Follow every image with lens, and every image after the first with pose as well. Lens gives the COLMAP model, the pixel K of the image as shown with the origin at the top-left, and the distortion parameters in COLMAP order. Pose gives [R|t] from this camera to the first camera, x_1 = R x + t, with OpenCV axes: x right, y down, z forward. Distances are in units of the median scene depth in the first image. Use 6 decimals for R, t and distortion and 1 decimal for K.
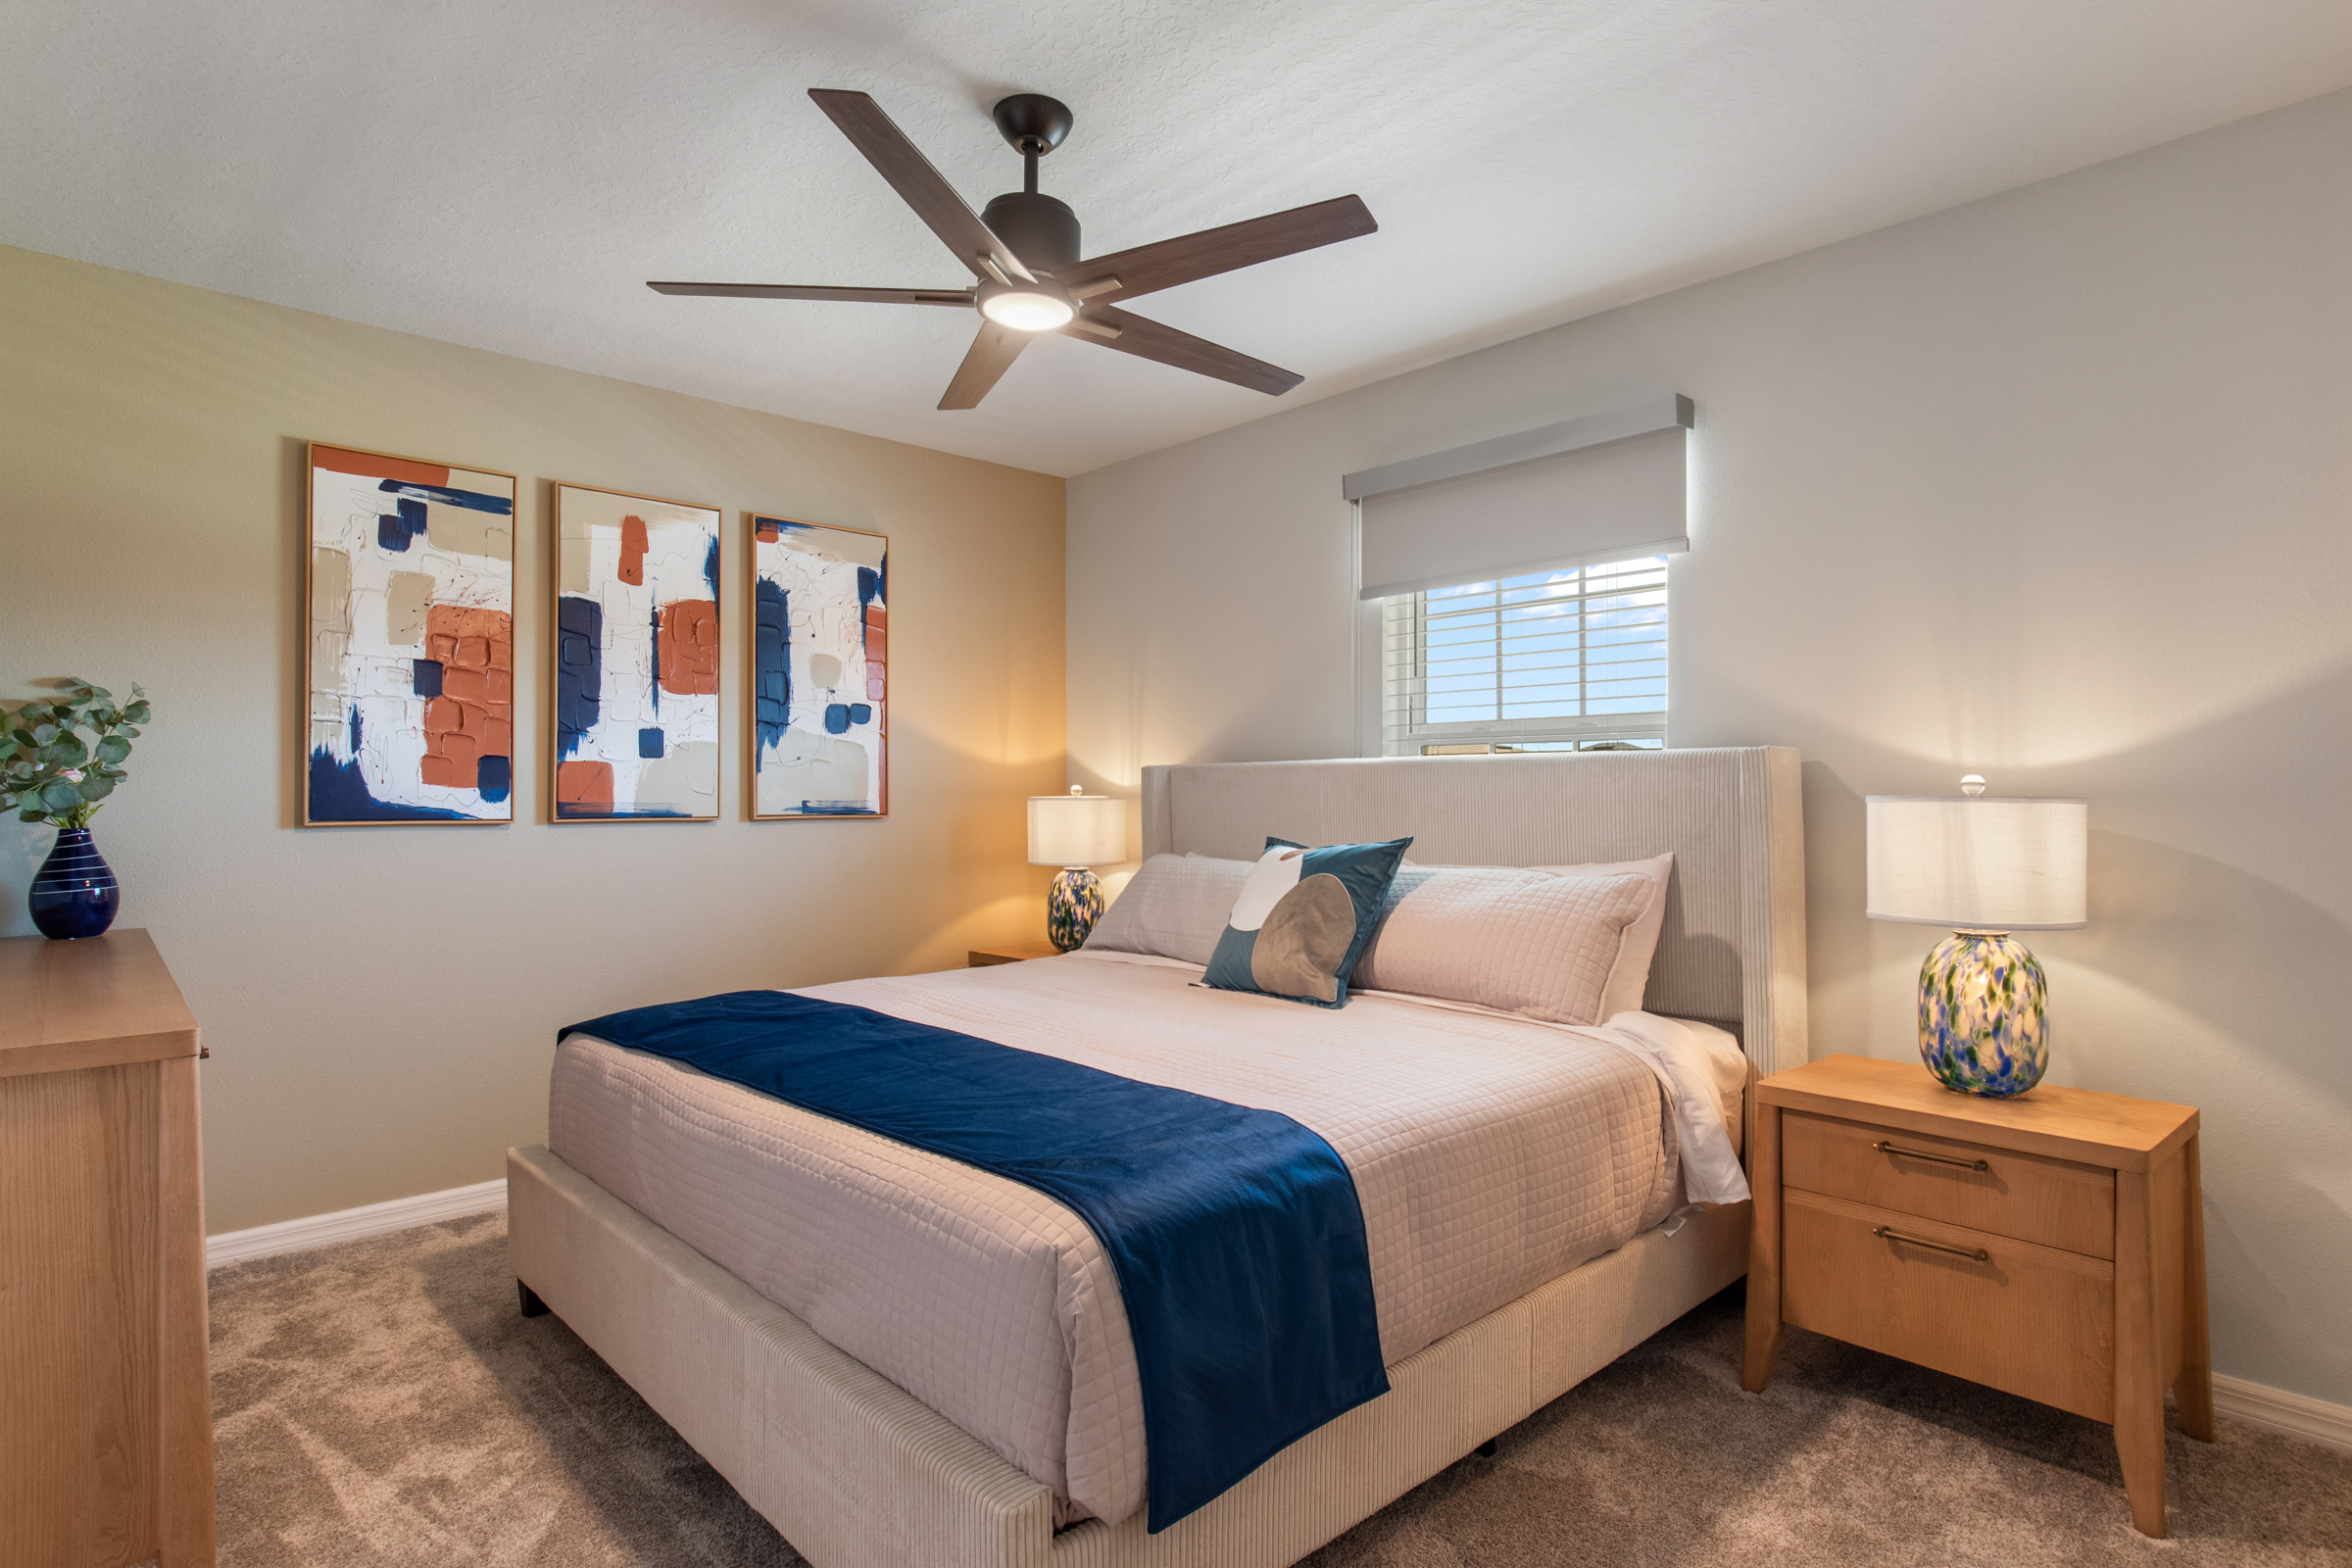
lens RADIAL K [[1222.1, 0, 1176.0], [0, 1222.1, 784.0], [0, 0, 1]] dist [-0.000397, -0.000163]
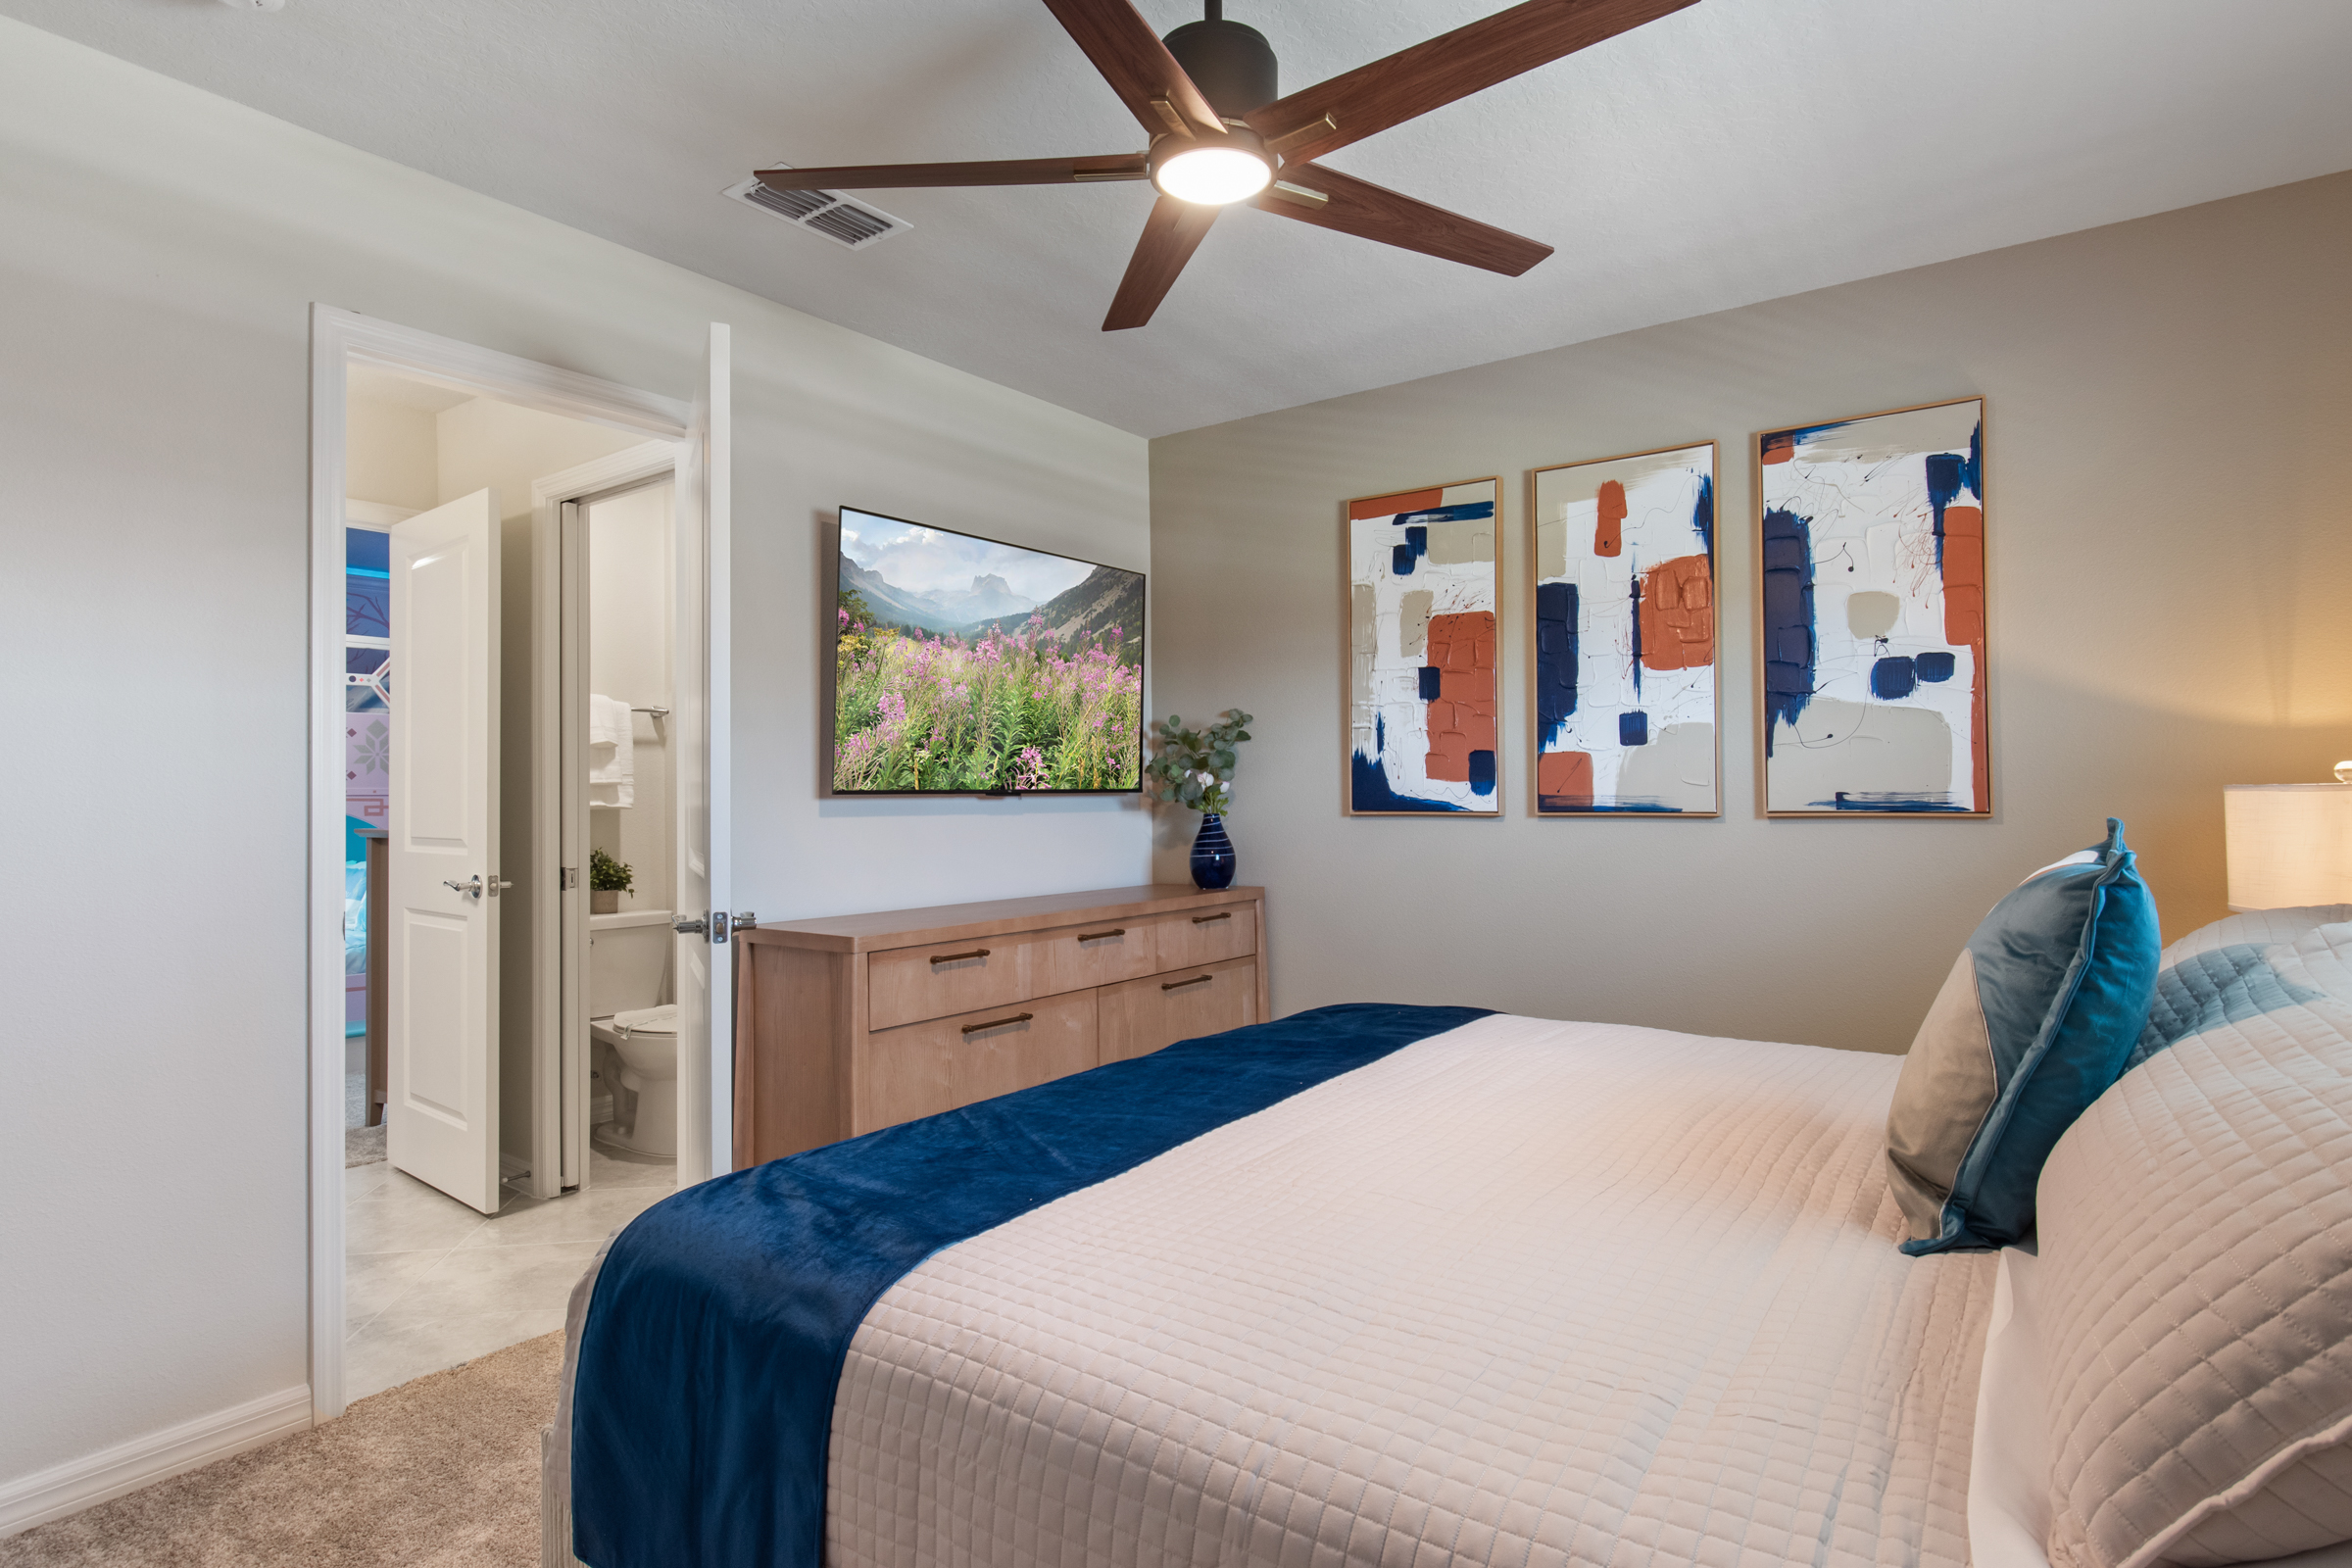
lens RADIAL K [[1222.1, 0, 1176.0], [0, 1222.1, 784.0], [0, 0, 1]] dist [-0.000397, -0.000163]
pose [[0.184838, -0.010034, -0.982718, 0.386844], [0.015318, 0.999856, -0.007328, 0.008403], [0.982650, -0.013699, 0.184965, 0.505044]]
